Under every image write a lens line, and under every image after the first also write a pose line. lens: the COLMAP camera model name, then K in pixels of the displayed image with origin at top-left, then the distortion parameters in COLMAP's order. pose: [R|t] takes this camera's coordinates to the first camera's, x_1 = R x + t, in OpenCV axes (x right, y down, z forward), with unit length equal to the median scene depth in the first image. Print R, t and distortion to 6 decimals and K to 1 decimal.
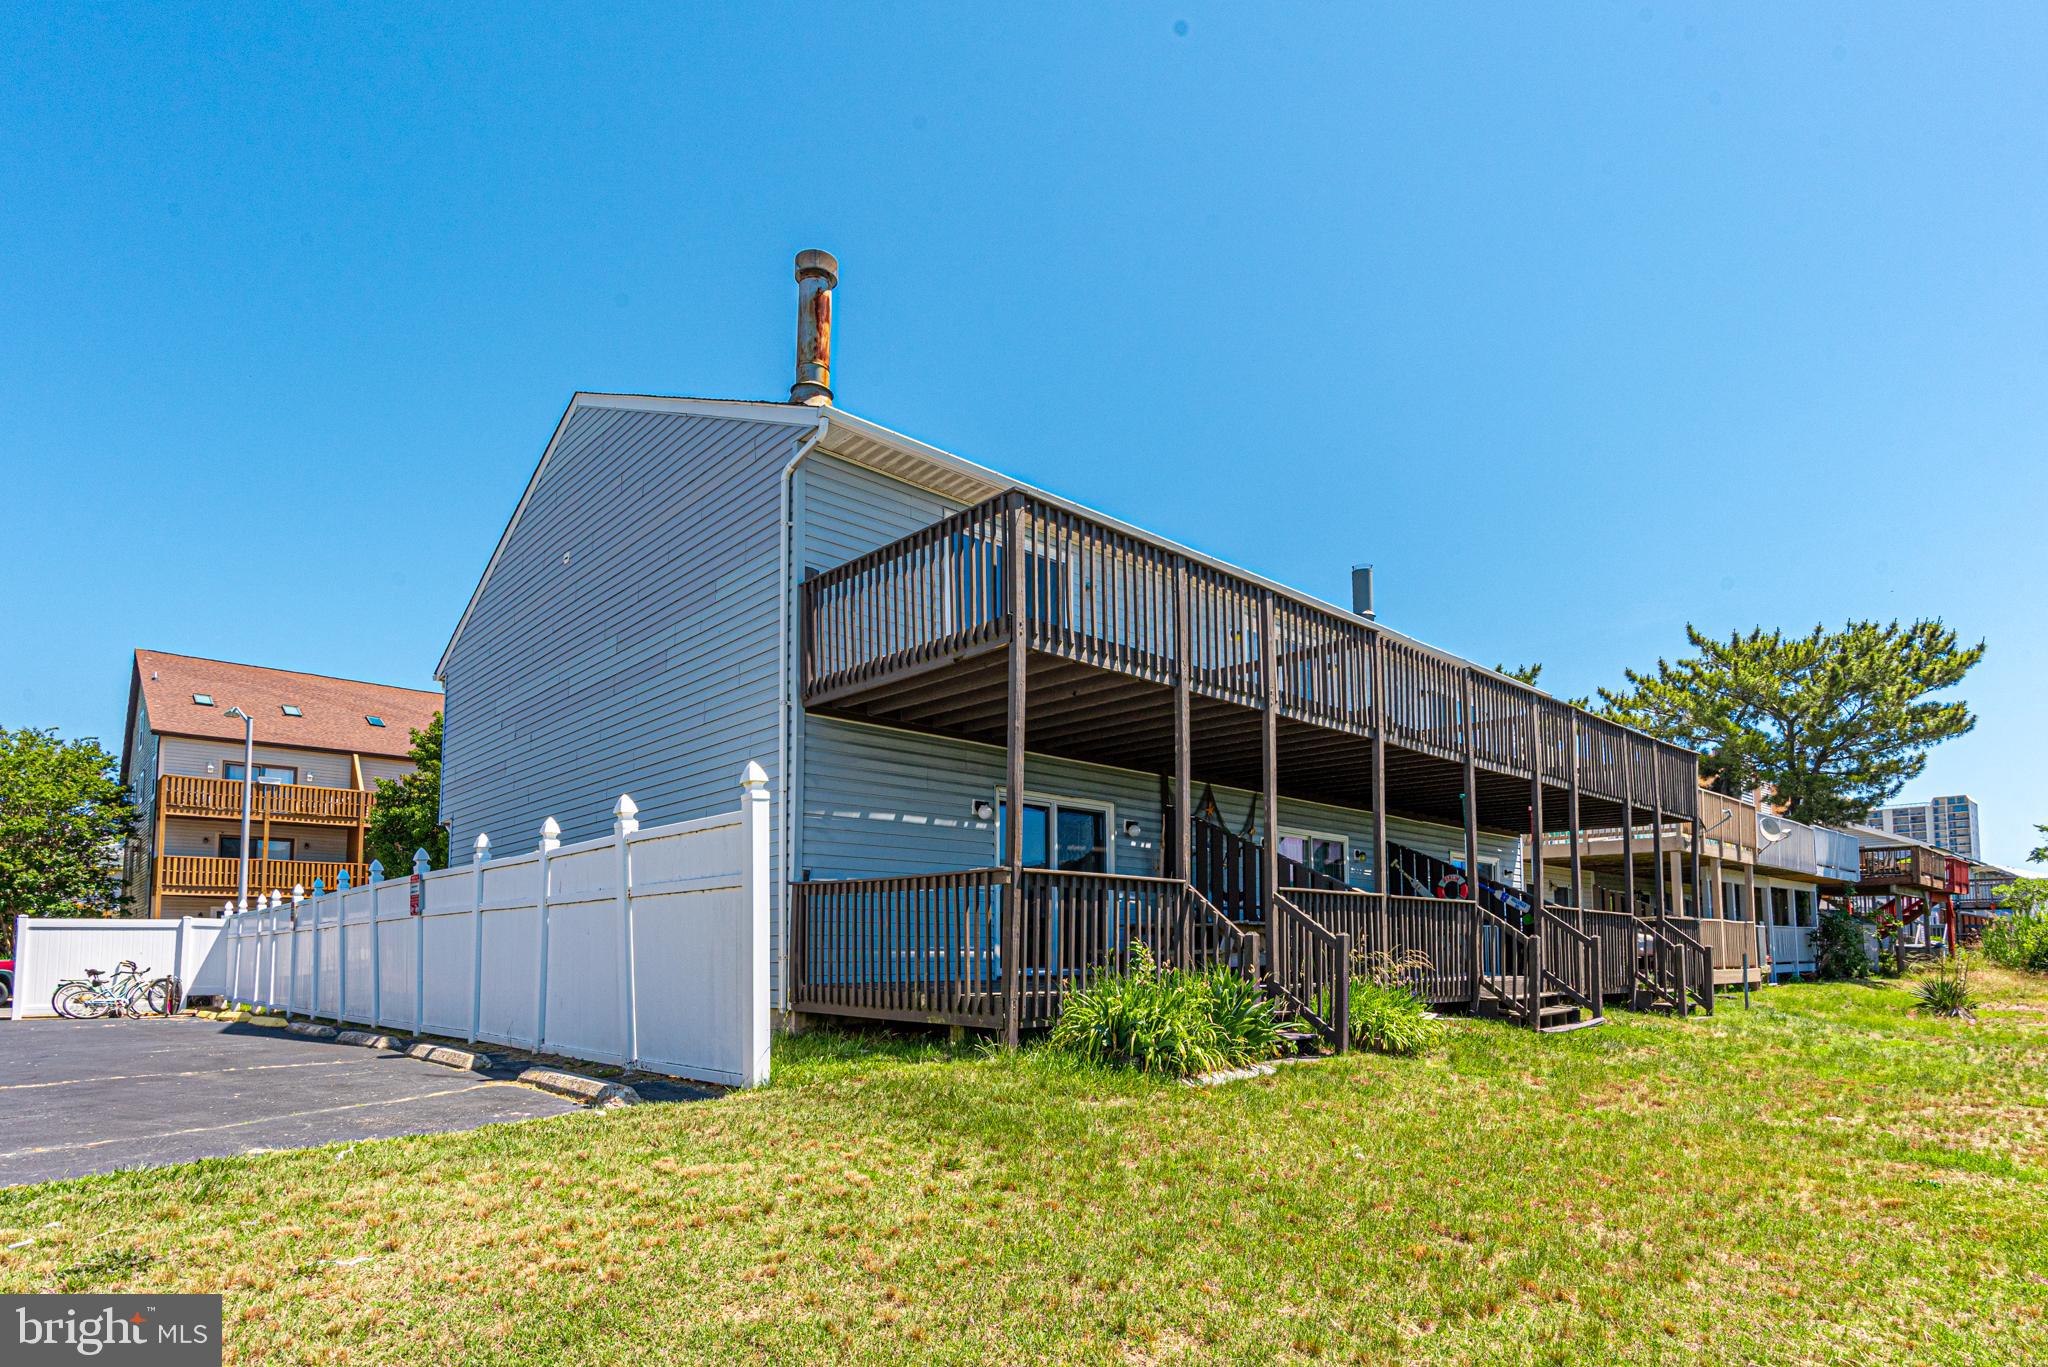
lens RADIAL K [[989.2, 0, 1032.2], [0, 989.2, 683.9], [0, 0, 1]] dist [0.001816, -0.000171]
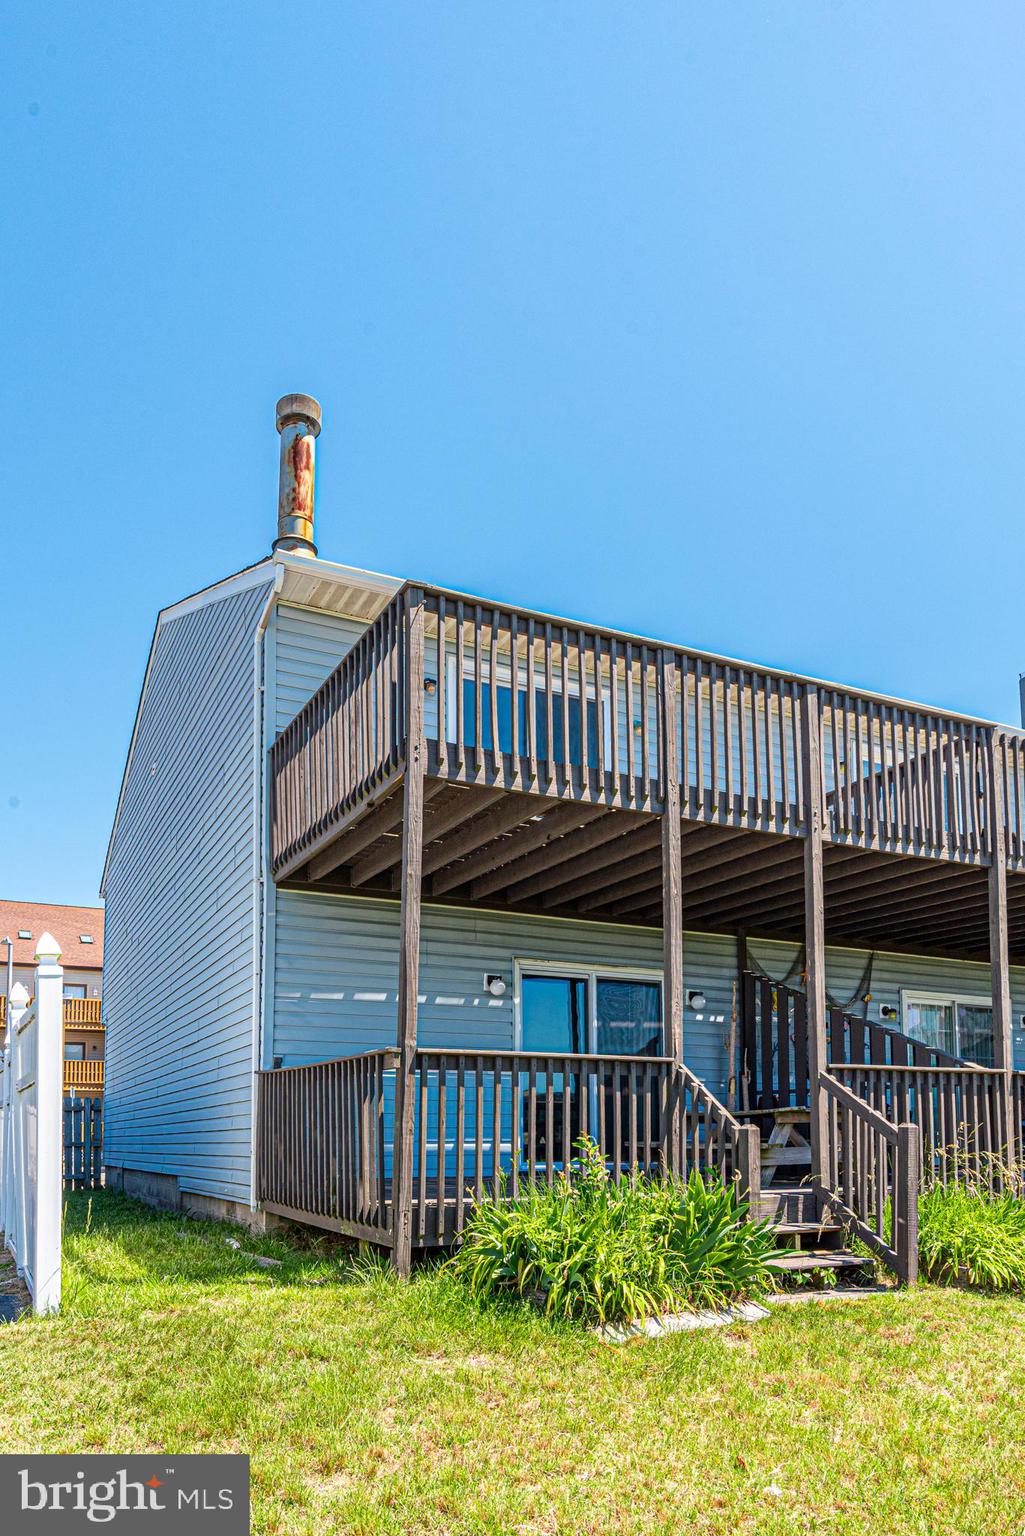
lens RADIAL K [[954.0, 0, 419.8], [0, 954.0, 926.4], [0, 0, 1]] dist [-0.002896, -0.001329]
pose [[0.951910, -0.066365, -0.299102, 0.166190], [0.081590, 0.995915, 0.038689, 0.042396], [0.295313, -0.061232, 0.953436, 0.197745]]
